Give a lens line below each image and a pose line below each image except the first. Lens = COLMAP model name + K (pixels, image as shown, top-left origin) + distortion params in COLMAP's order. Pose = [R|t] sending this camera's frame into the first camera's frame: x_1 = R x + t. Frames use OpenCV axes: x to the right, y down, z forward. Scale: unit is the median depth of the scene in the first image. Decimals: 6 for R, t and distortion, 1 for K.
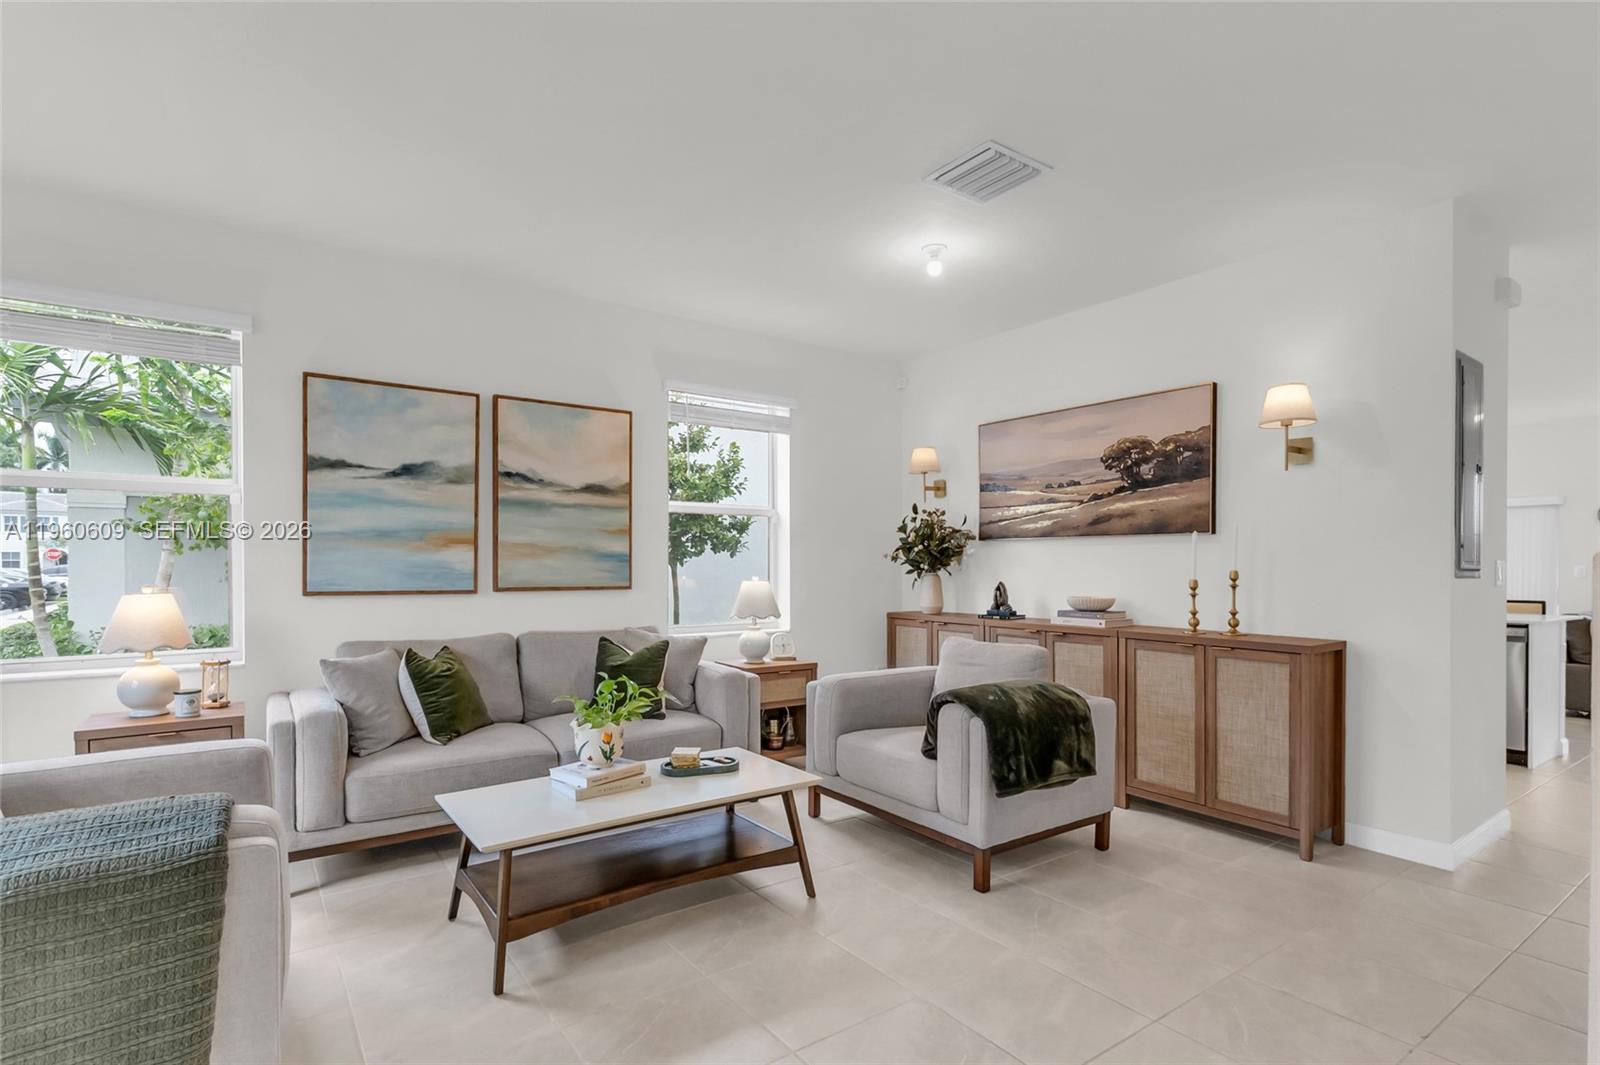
lens RADIAL K [[782.2, 0, 797.8], [0, 782.2, 577.8], [0, 0, 1]] dist [0.001169, 0.000224]
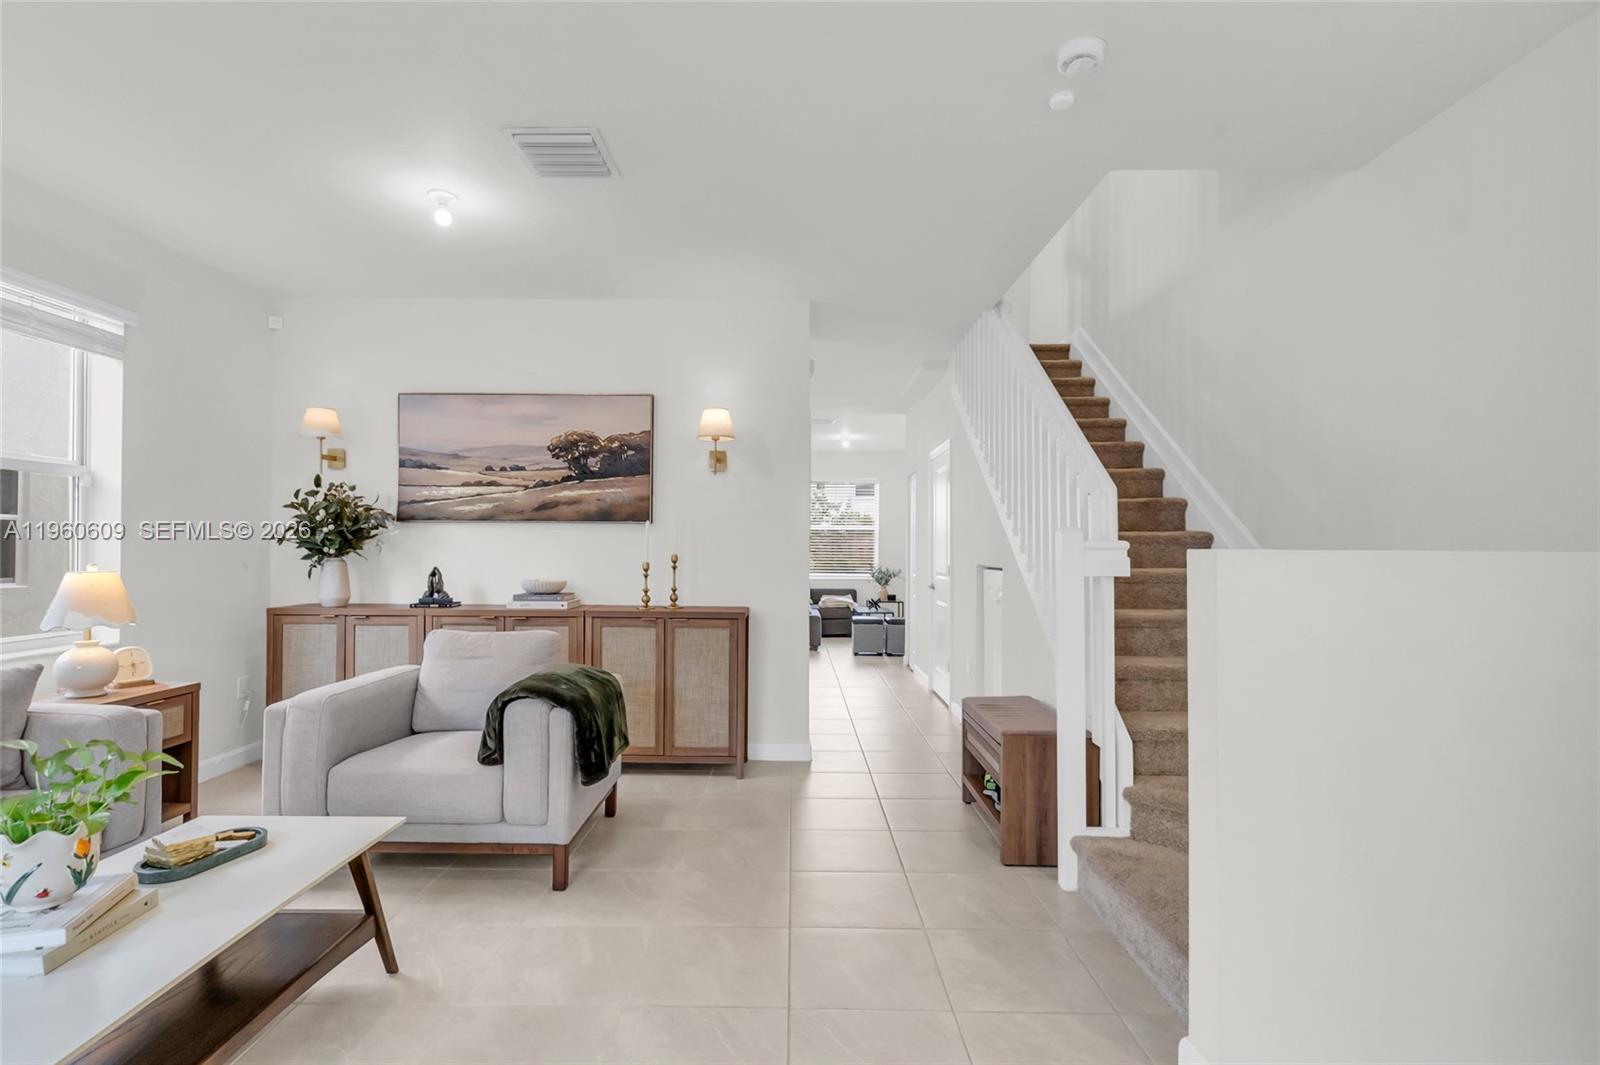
lens RADIAL K [[764.8, 0, 783.2], [0, 764.8, 543.7], [0, 0, 1]] dist [-0.002898, 0.000099]
pose [[0.584234, 0.006681, 0.811558, -0.265695], [0.009847, 0.999834, -0.015319, -0.005271], [-0.811526, 0.016941, 0.584071, 0.158662]]
